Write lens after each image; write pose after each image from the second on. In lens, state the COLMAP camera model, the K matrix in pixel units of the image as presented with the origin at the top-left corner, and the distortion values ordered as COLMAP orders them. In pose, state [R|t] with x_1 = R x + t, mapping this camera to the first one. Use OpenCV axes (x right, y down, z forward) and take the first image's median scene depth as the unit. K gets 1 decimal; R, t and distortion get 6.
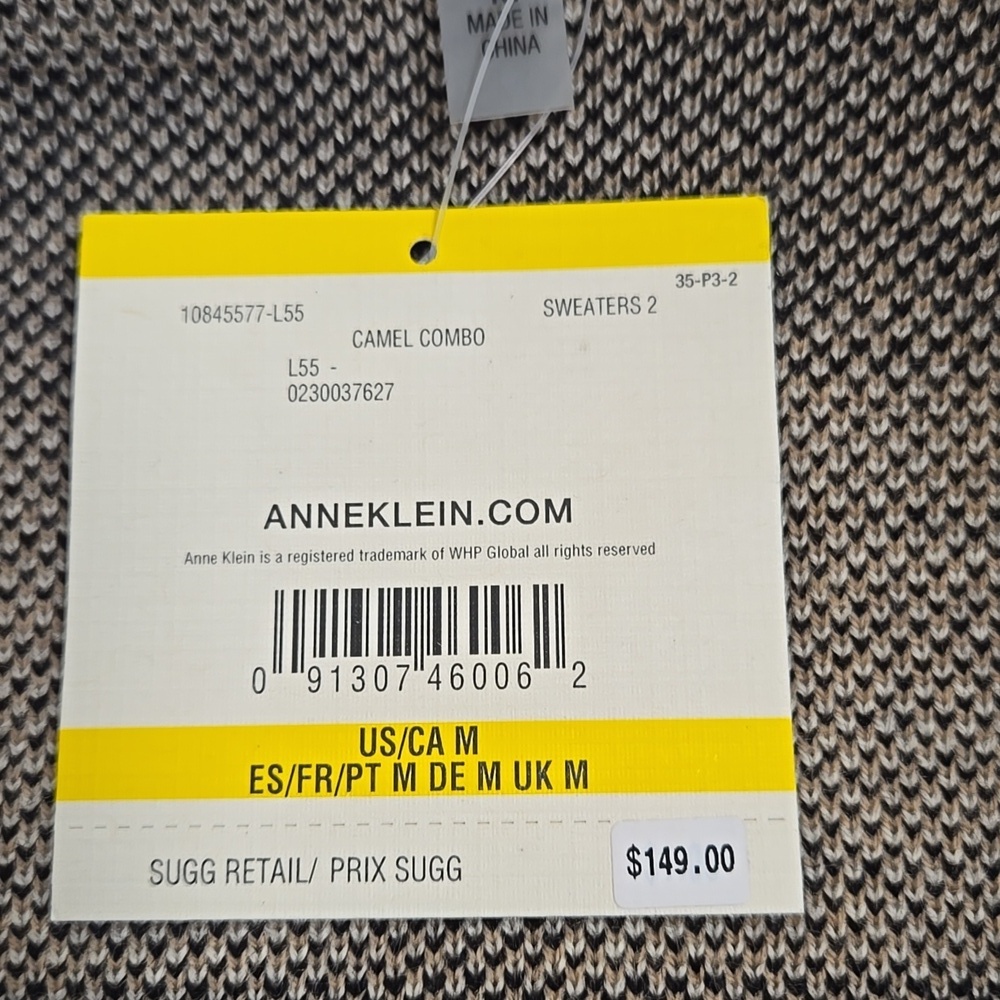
lens RADIAL K [[1562.1, 0, 506.7], [0, 1562.1, 501.4], [0, 0, 1]] dist [0.083623, 0.000000]
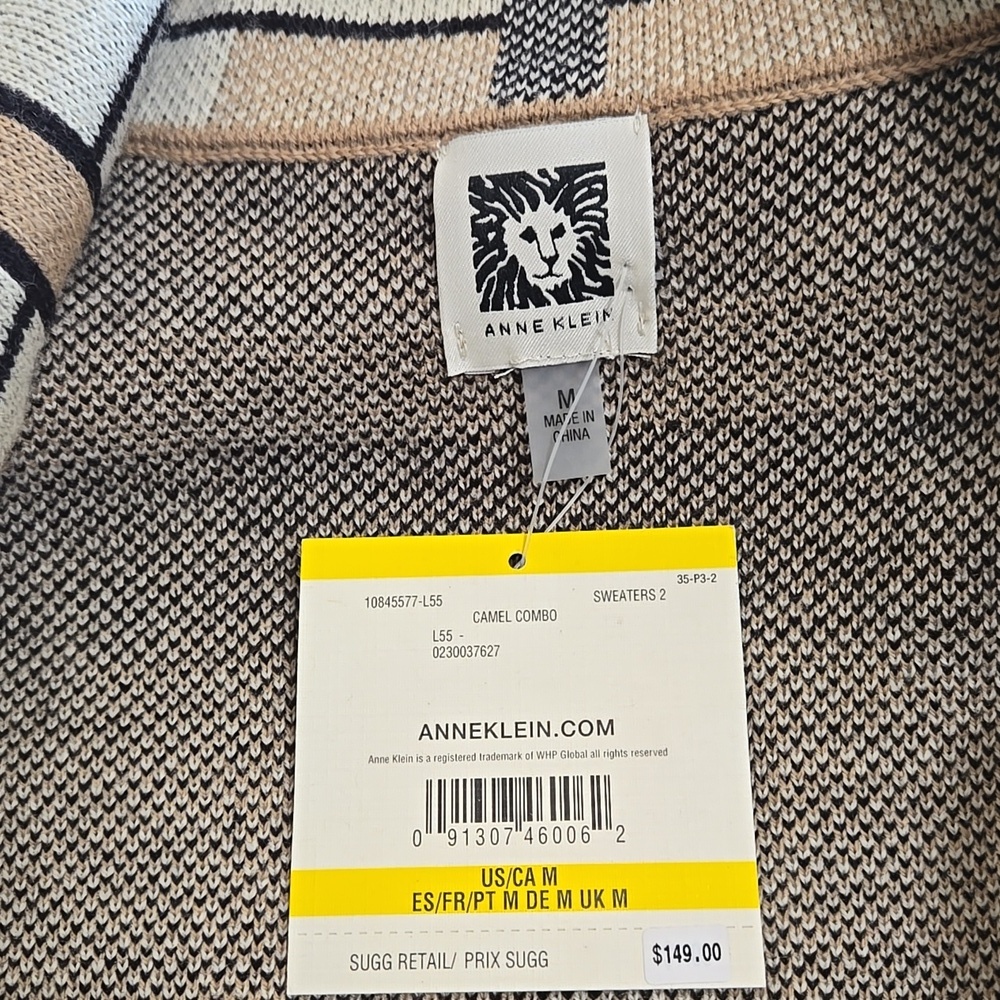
lens RADIAL K [[1562.1, 0, 504.9], [0, 1562.1, 503.0], [0, 0, 1]] dist [0.083623, 0.000000]
pose [[0.999697, -0.009704, -0.022623, -0.030192], [0.007254, 0.994341, -0.105991, -0.052167], [0.023523, 0.105795, 0.994110, -0.590436]]
